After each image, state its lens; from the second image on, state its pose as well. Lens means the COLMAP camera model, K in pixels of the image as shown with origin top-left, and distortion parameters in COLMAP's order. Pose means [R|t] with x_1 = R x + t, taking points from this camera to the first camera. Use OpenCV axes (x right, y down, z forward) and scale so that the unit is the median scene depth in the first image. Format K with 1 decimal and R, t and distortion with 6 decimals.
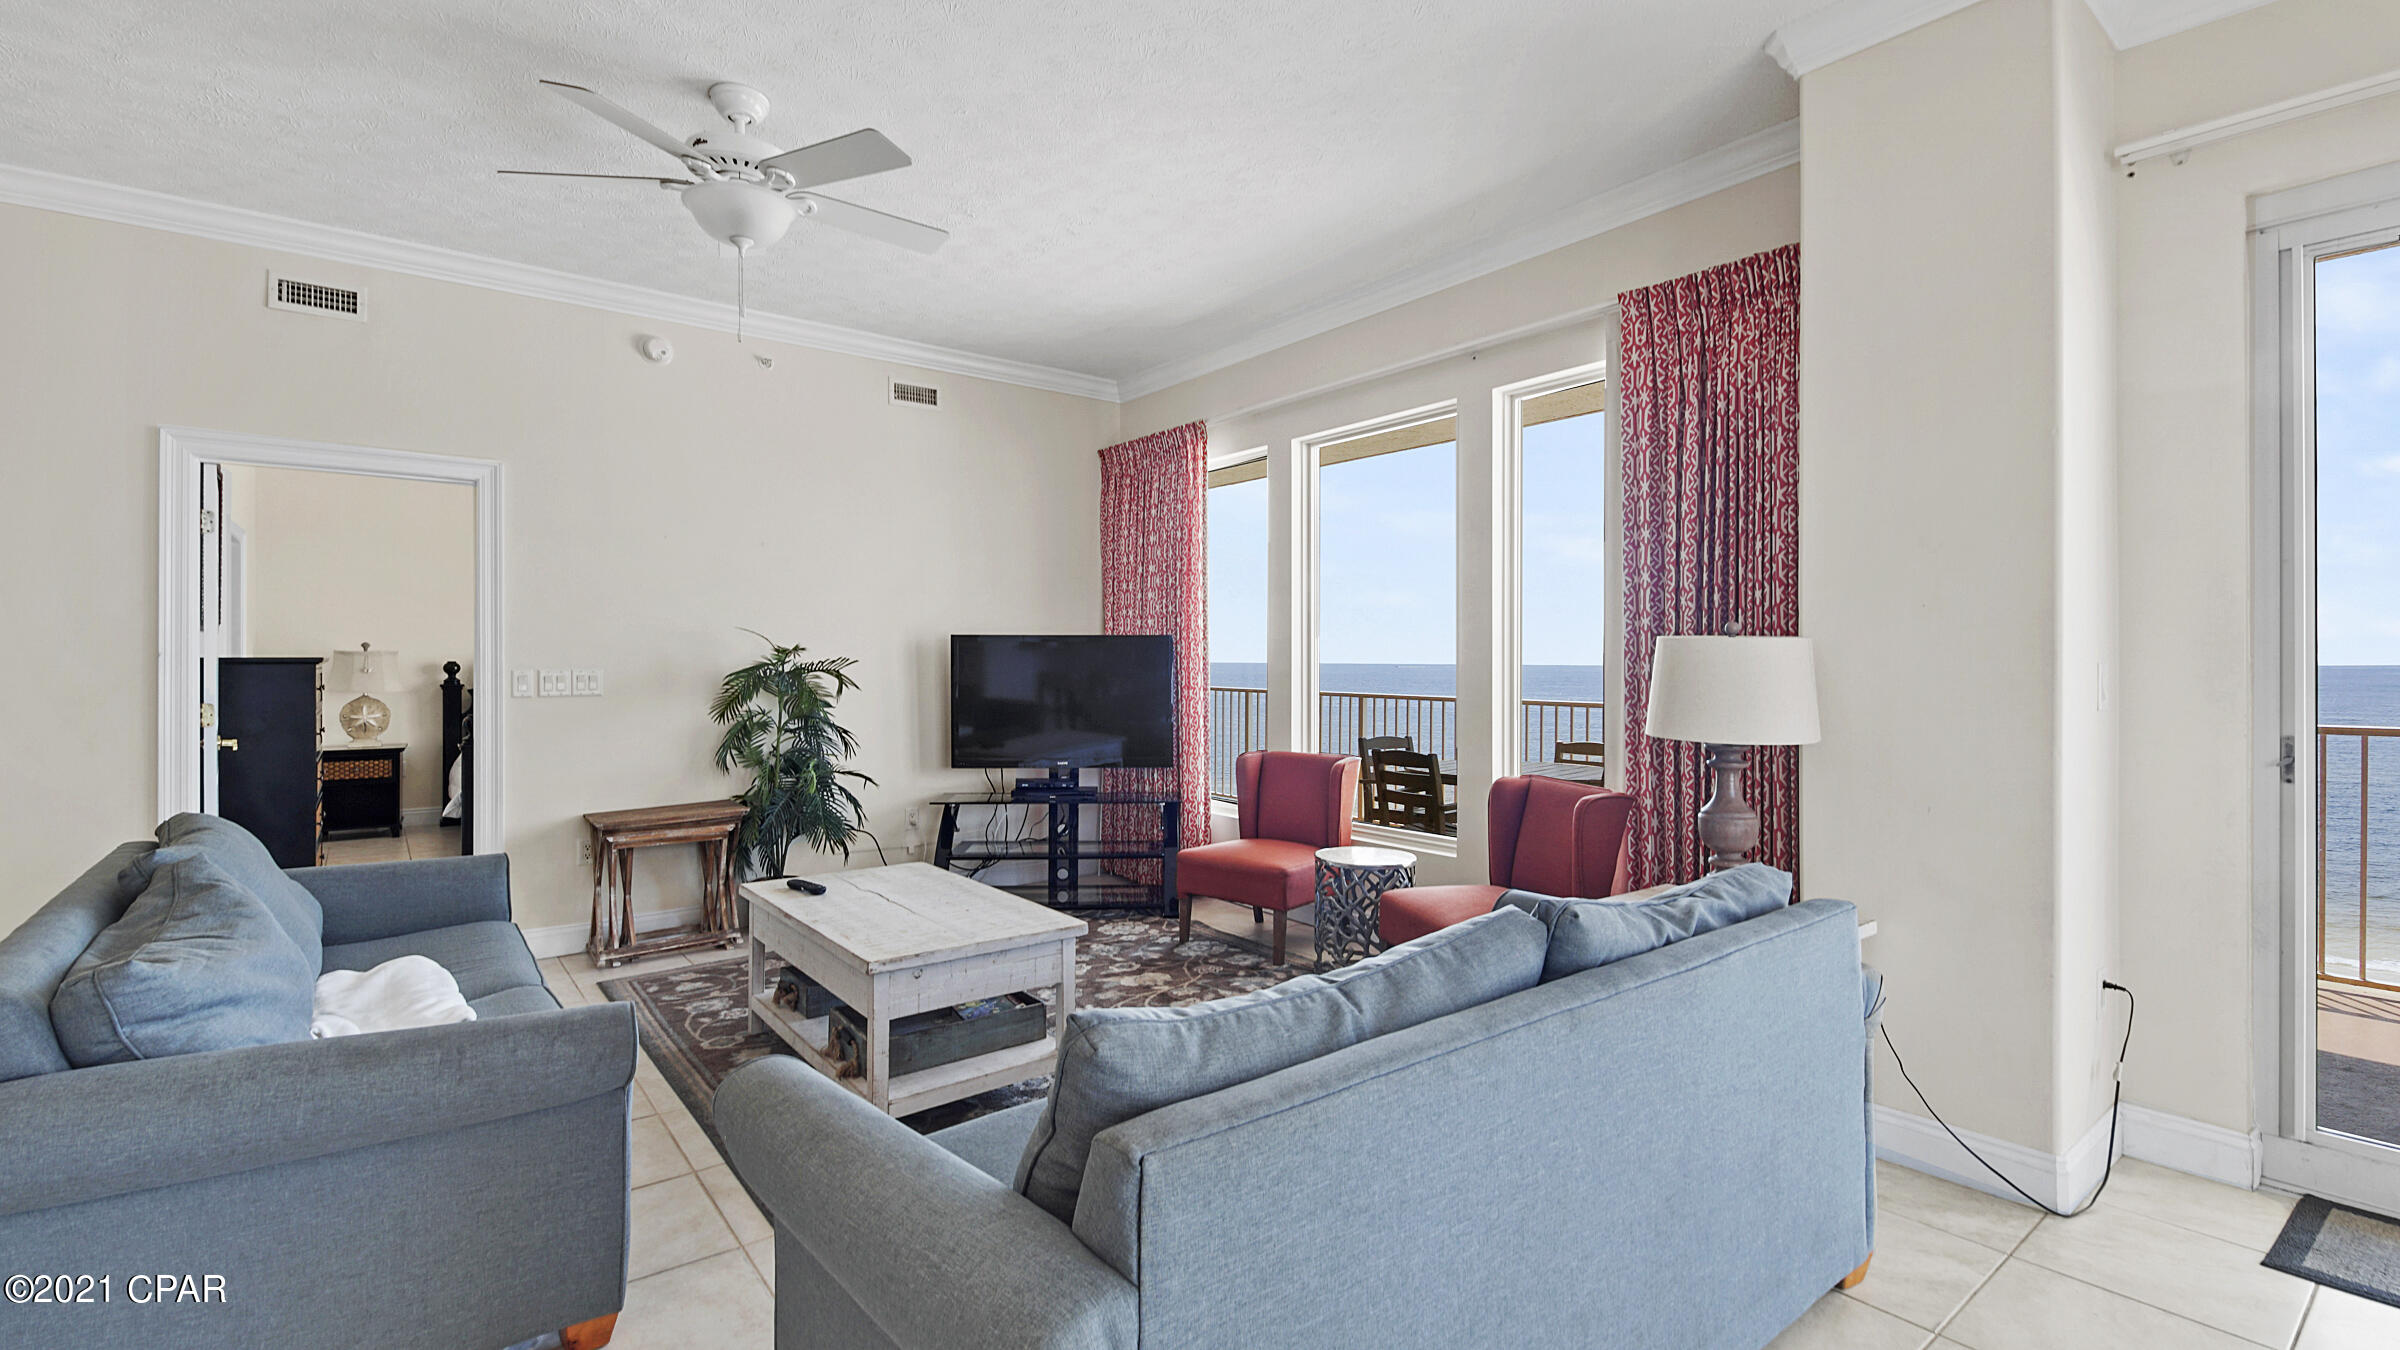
lens RADIAL K [[1032.0, 0, 1179.9], [0, 1032.0, 668.5], [0, 0, 1]] dist [0.001693, -0.011669]
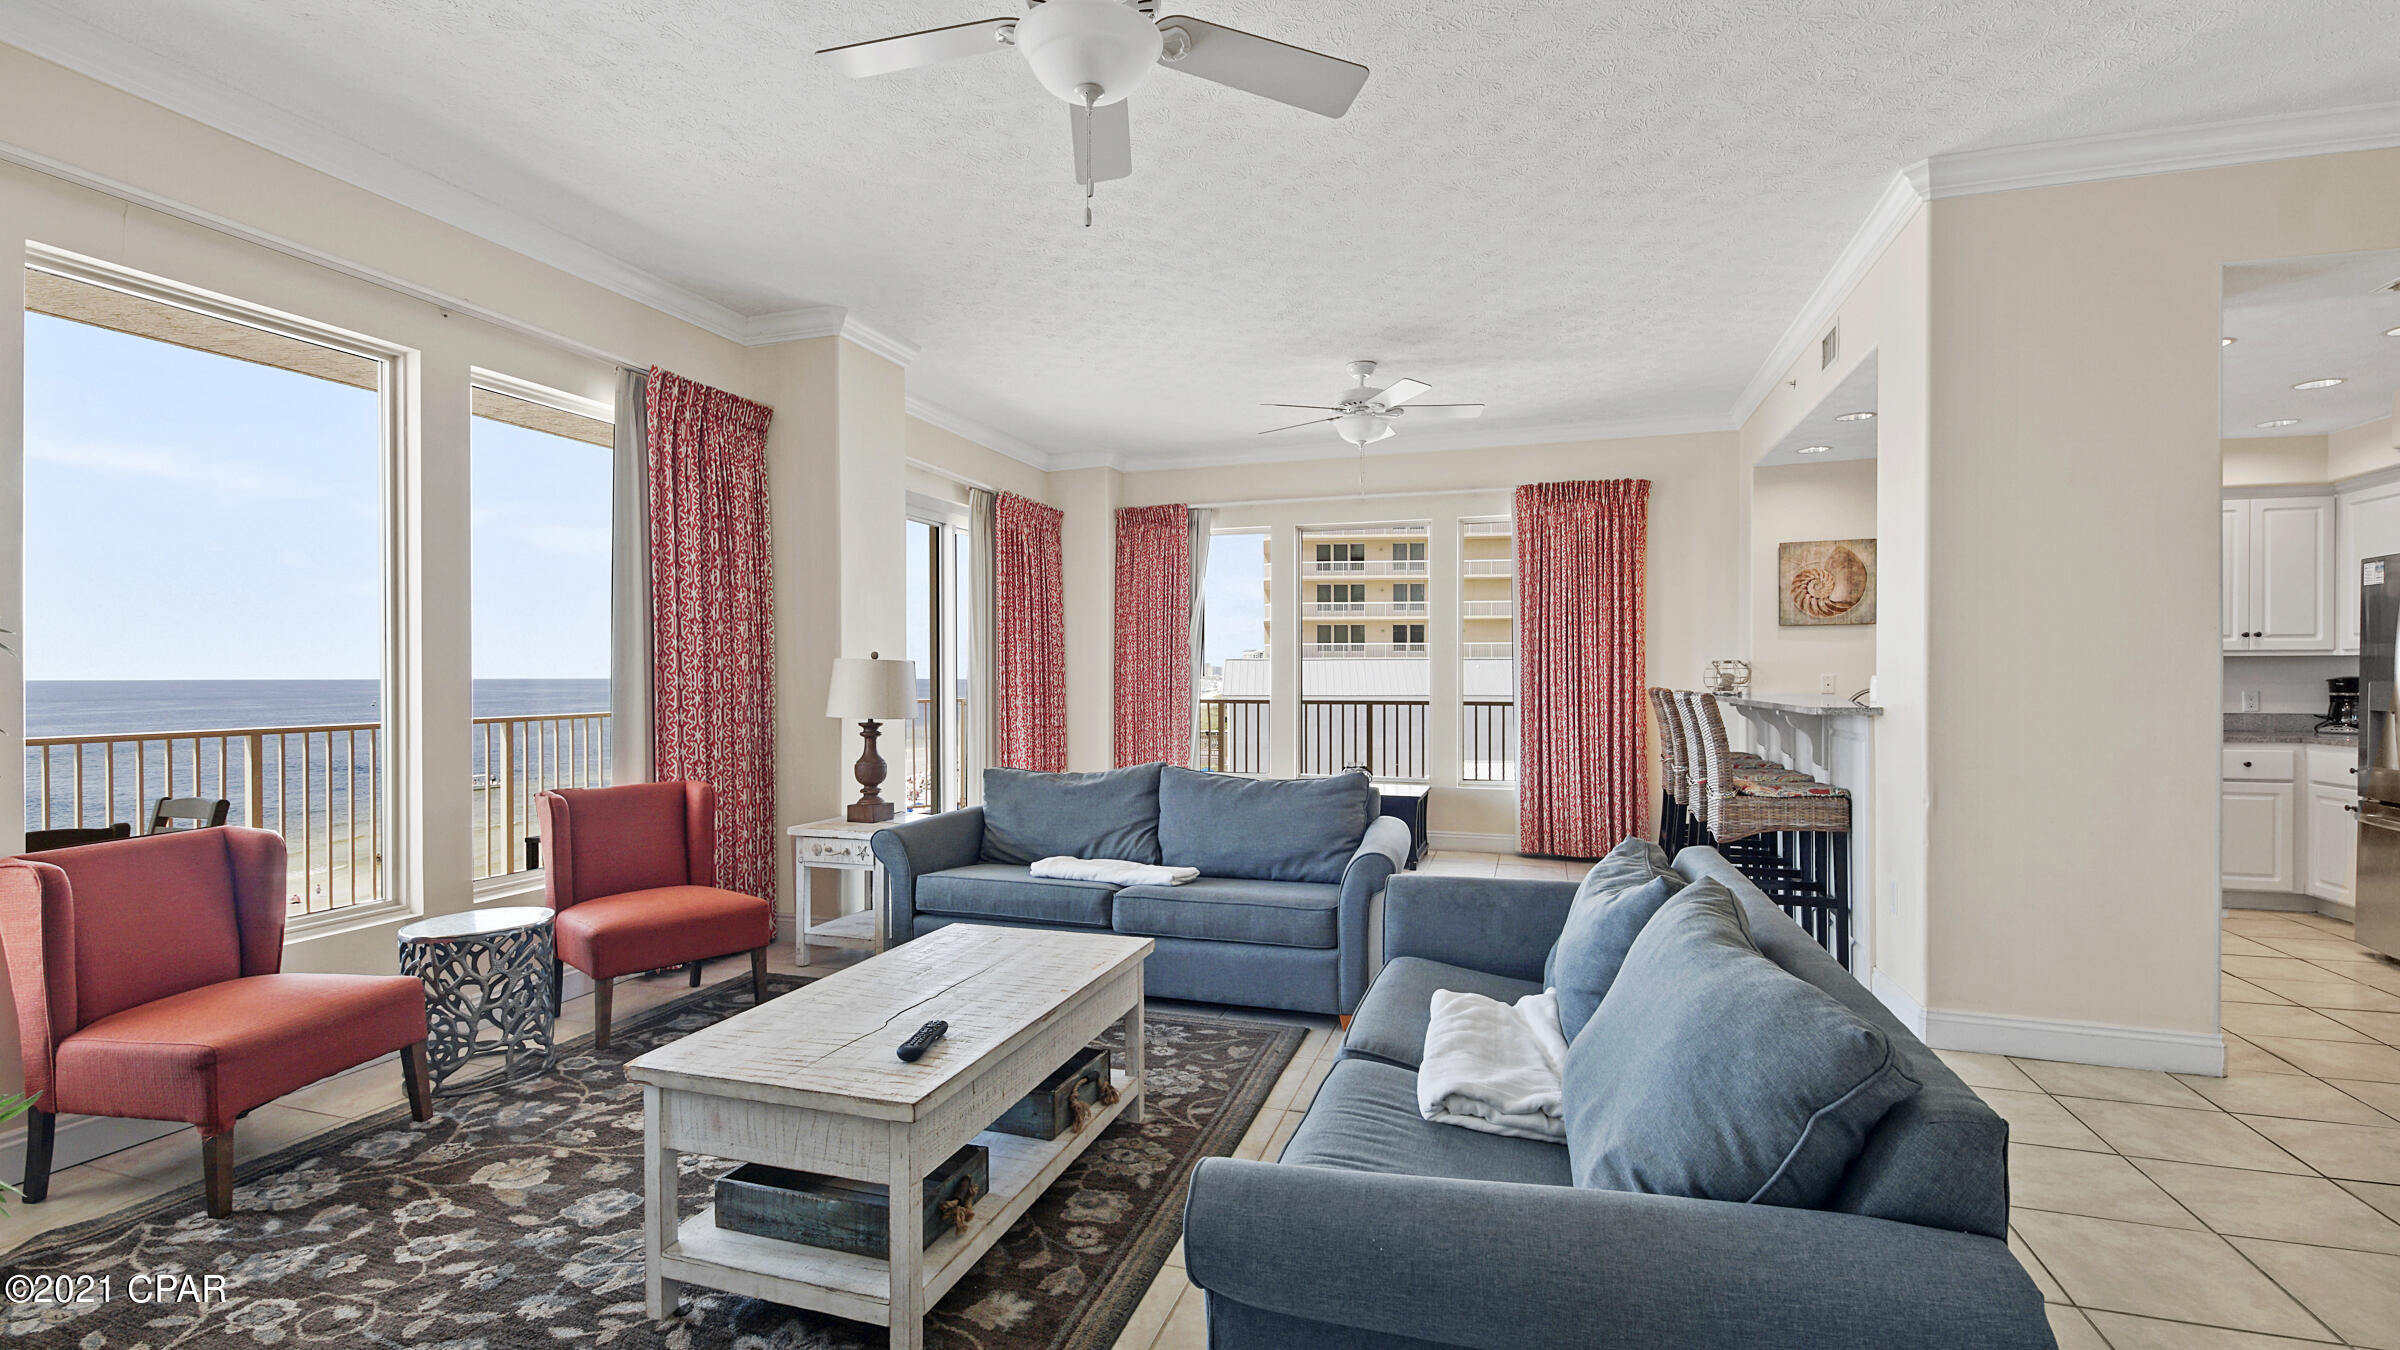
lens RADIAL K [[1066.9, 0, 1200.0], [0, 1066.9, 675.0], [0, 0, 1]] dist [0.001276, -0.000365]
pose [[-0.569165, 0.004843, 0.822209, -0.673631], [0.006737, 0.999977, -0.001226, -0.000967], [-0.822195, 0.004841, -0.569185, 0.848896]]
